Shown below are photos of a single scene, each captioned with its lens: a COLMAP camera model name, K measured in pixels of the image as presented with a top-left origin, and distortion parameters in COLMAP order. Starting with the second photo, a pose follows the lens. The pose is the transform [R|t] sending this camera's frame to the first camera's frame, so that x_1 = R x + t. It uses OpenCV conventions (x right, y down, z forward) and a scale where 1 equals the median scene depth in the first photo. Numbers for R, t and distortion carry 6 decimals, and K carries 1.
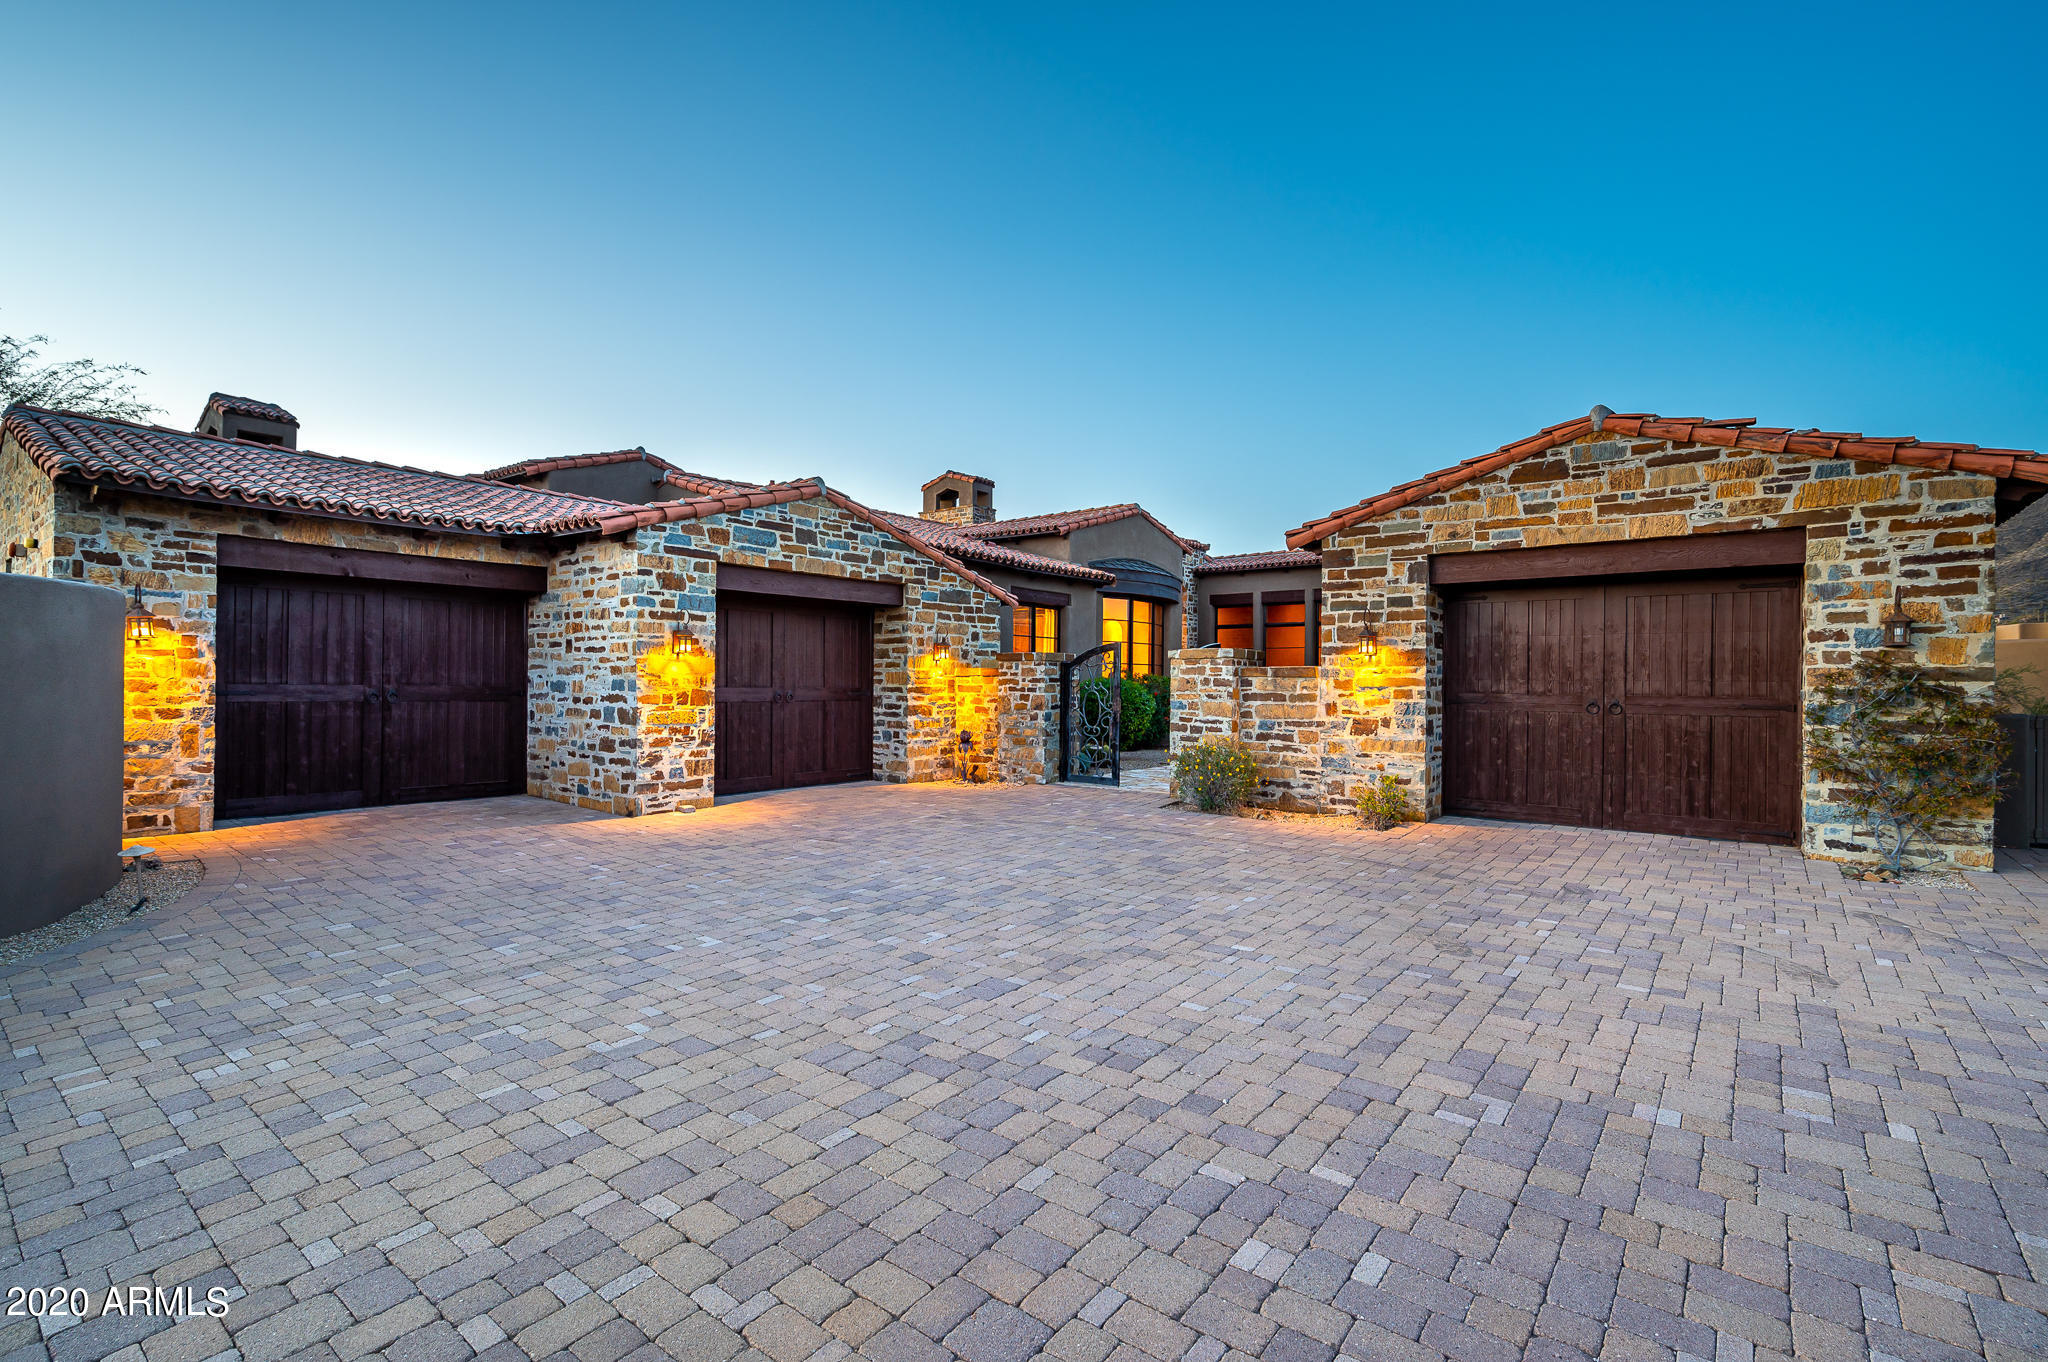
lens RADIAL K [[940.9, 0, 1015.1], [0, 940.9, 682.0], [0, 0, 1]] dist [0.002463, -0.000504]
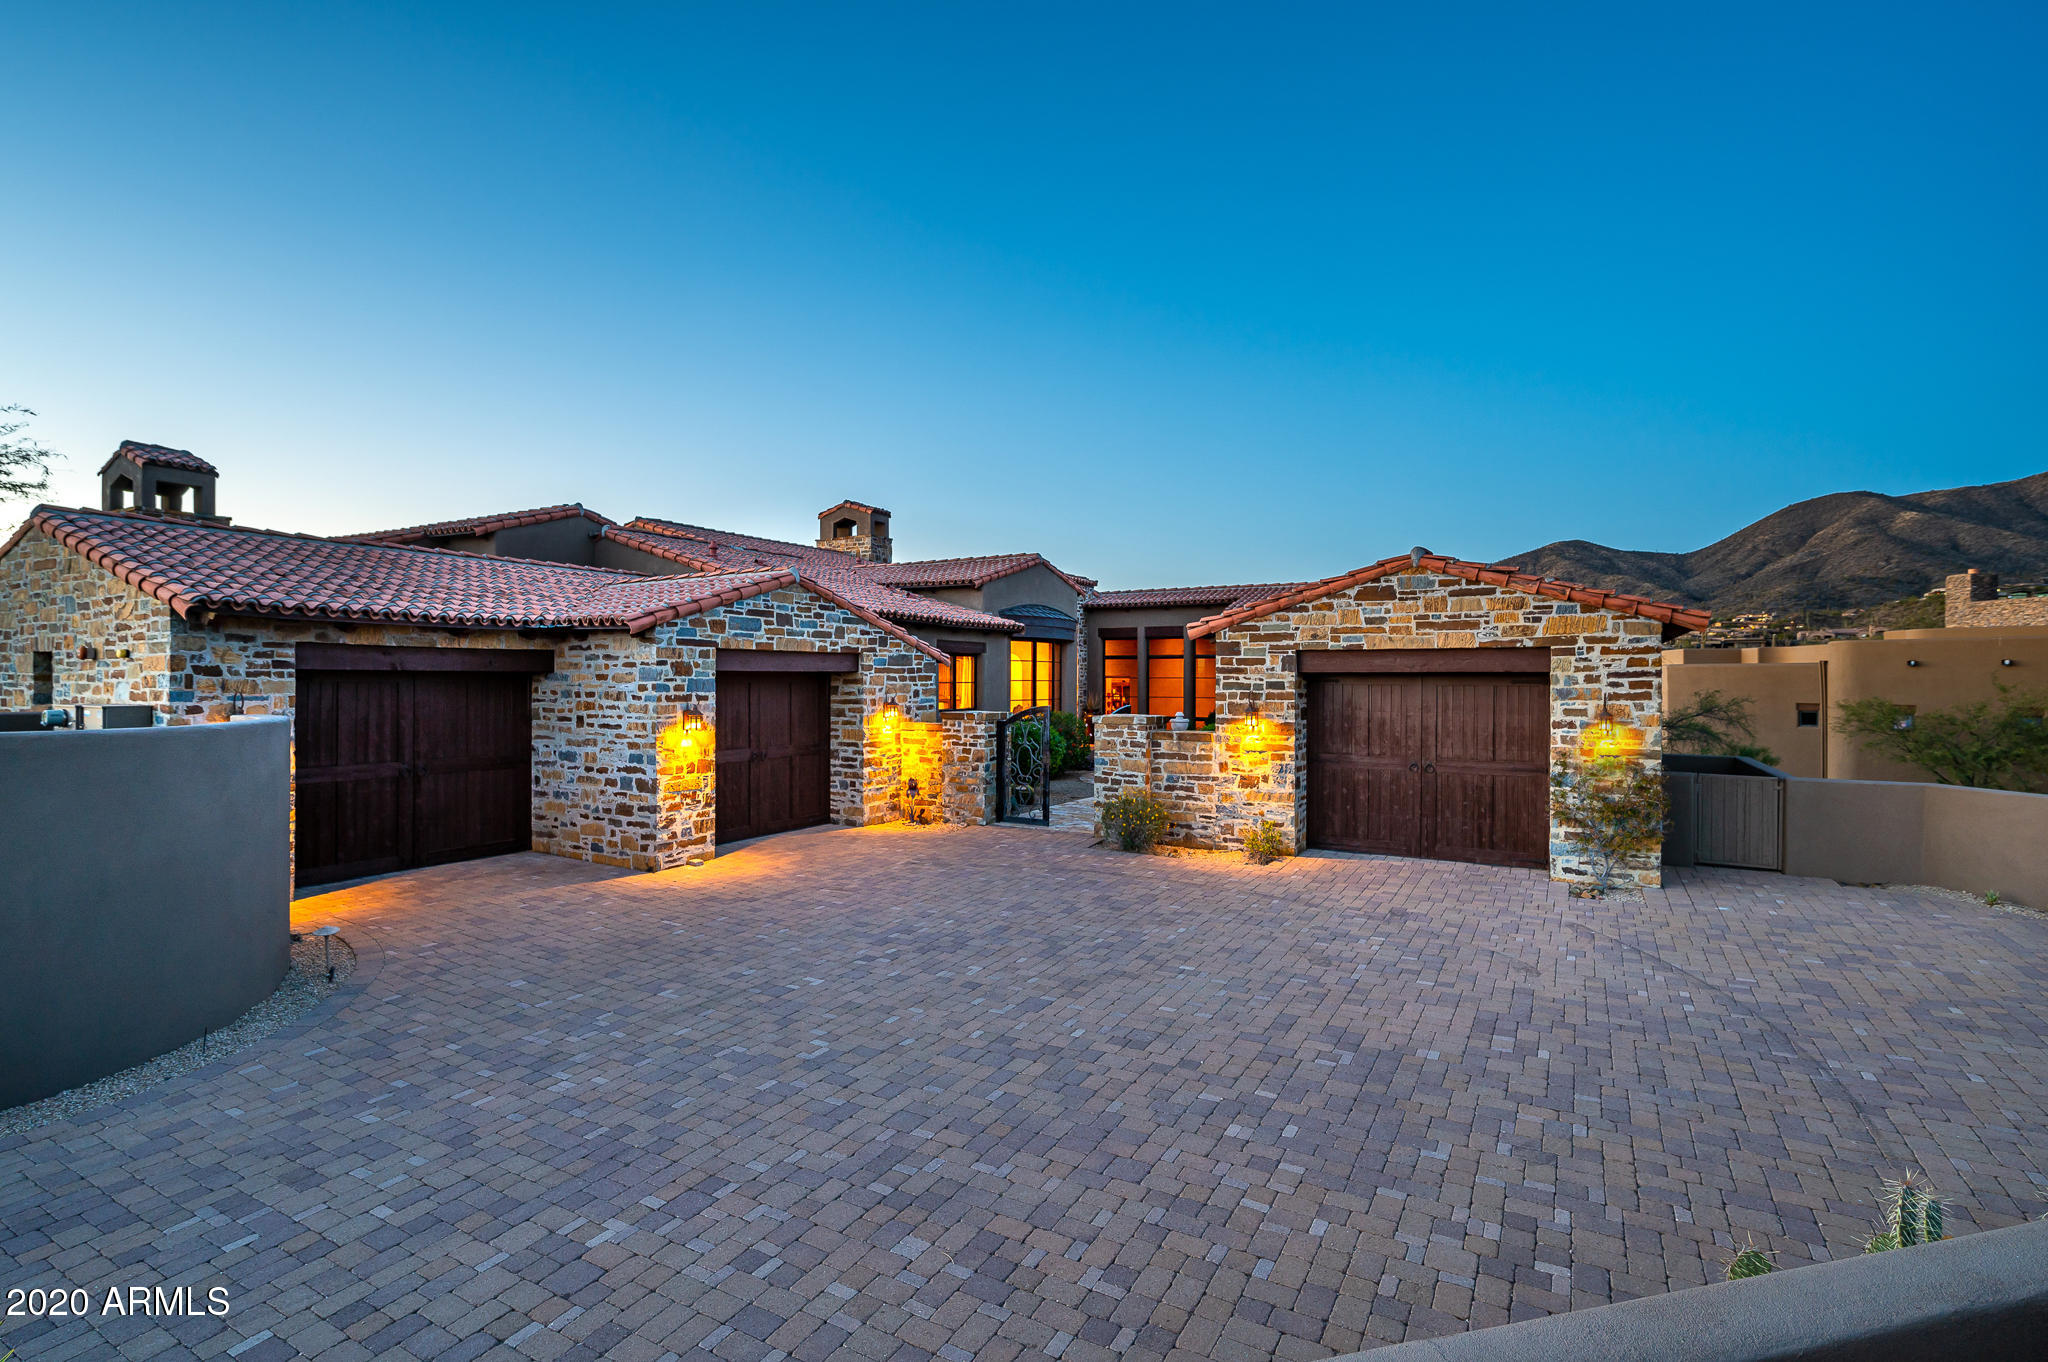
lens RADIAL K [[971.7, 0, 1016.5], [0, 971.7, 683.3], [0, 0, 1]] dist [0.001723, -0.000406]
pose [[0.989379, -0.005980, 0.145239, -0.134811], [0.005081, 0.999966, 0.006557, -0.098361], [-0.145273, -0.005749, 0.989375, -0.264100]]
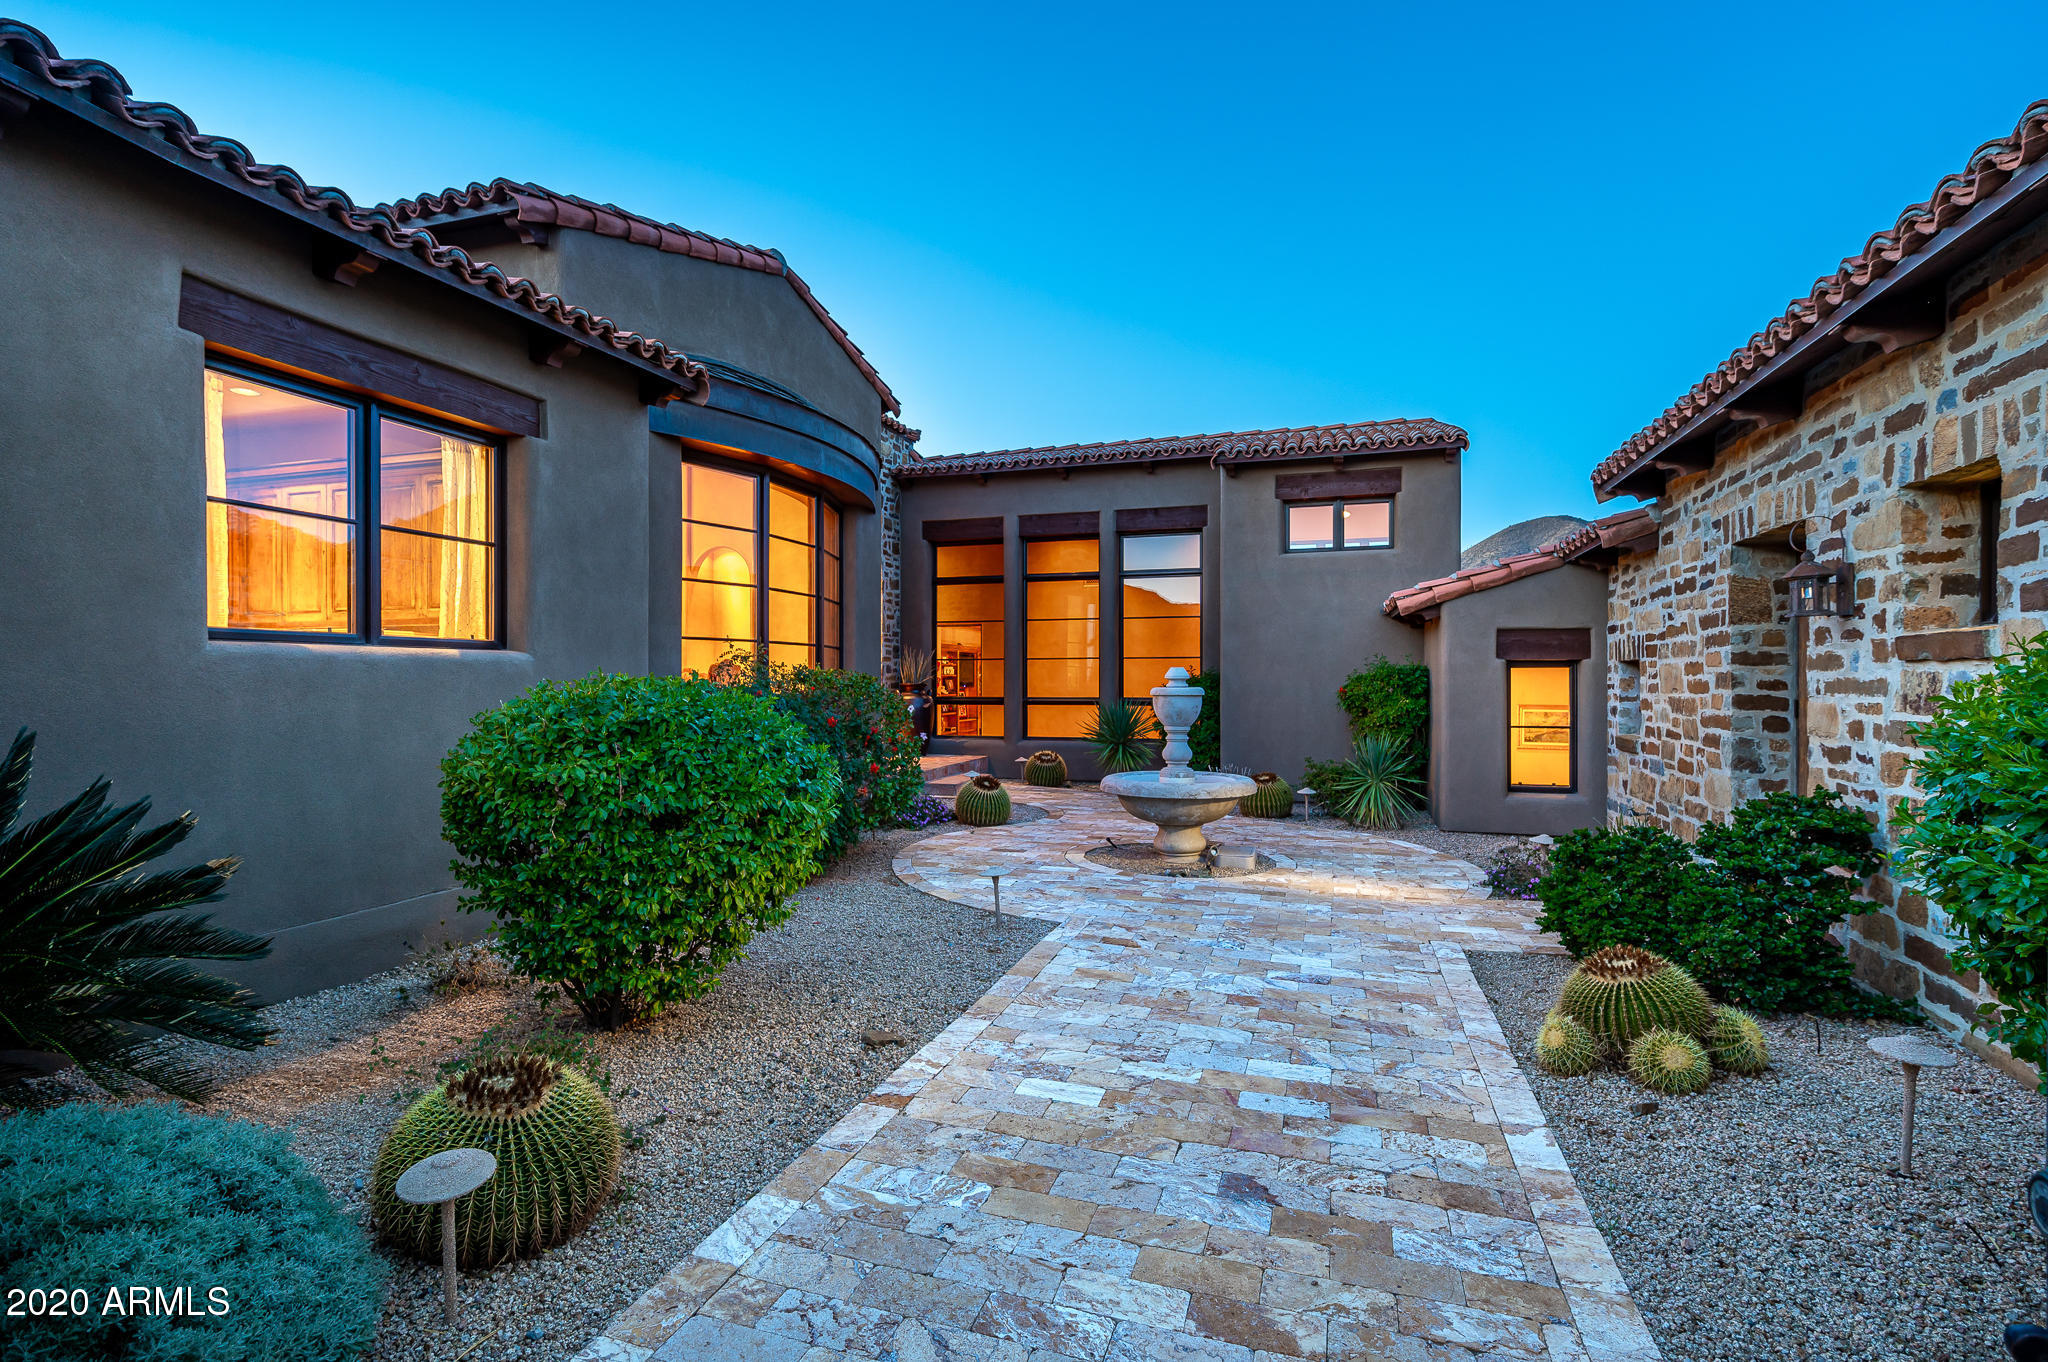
lens RADIAL K [[971.7, 0, 1016.5], [0, 971.7, 683.3], [0, 0, 1]] dist [0.001723, -0.000406]
pose [[0.937536, -0.006537, 0.347826, 0.170004], [0.004969, 0.999973, 0.005401, -0.007281], [-0.347852, -0.003335, 0.937543, 1.226875]]
